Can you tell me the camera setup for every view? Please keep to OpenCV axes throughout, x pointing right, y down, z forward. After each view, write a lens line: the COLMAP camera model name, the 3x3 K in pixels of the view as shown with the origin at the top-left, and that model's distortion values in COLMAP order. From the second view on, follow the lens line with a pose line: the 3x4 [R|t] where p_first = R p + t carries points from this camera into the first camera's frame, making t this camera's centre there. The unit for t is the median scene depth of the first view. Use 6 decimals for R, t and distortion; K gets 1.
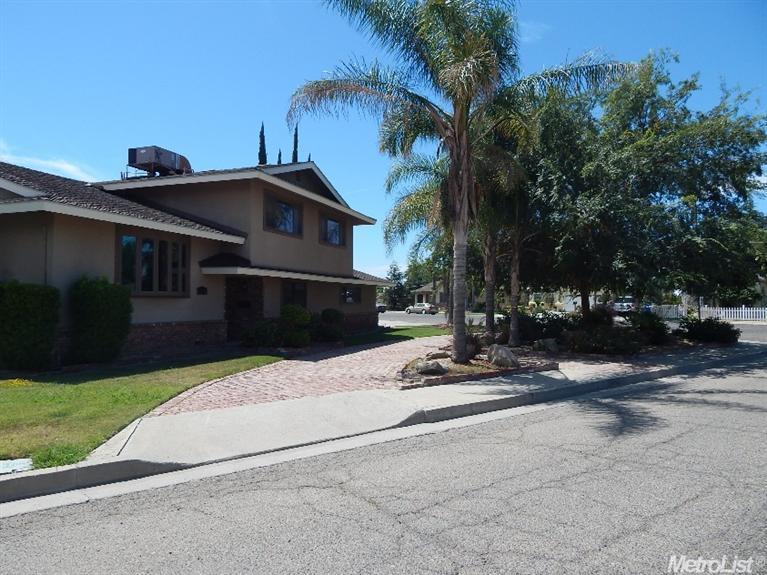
lens RADIAL K [[445.8, 0, 383.5], [0, 445.8, 287.5], [0, 0, 1]] dist [-0.002458, -0.000152]
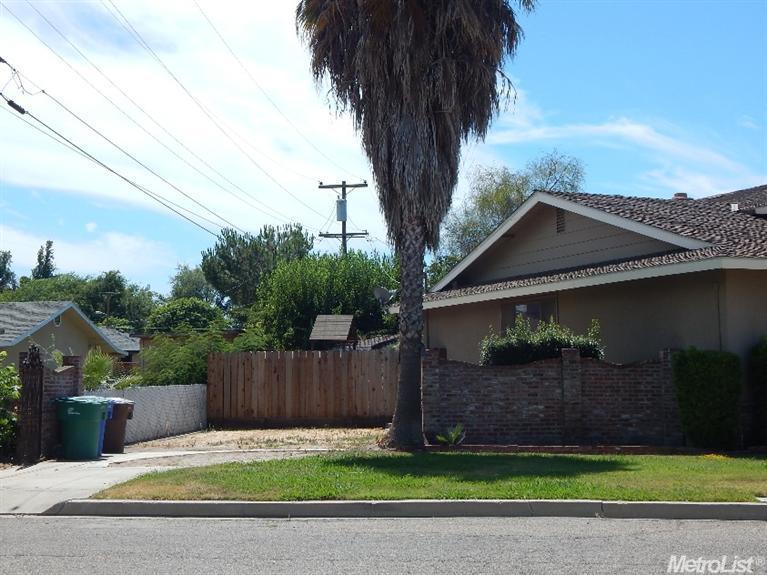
lens RADIAL K [[1103.9, 0, 383.5], [0, 1103.9, 287.5], [0, 0, 1]] dist [0.035561, 0.029314]
pose [[0.681040, -0.077044, -0.728181, 0.267192], [0.045548, 0.996981, -0.062885, -0.016993], [0.730828, 0.009660, 0.682494, -0.689548]]
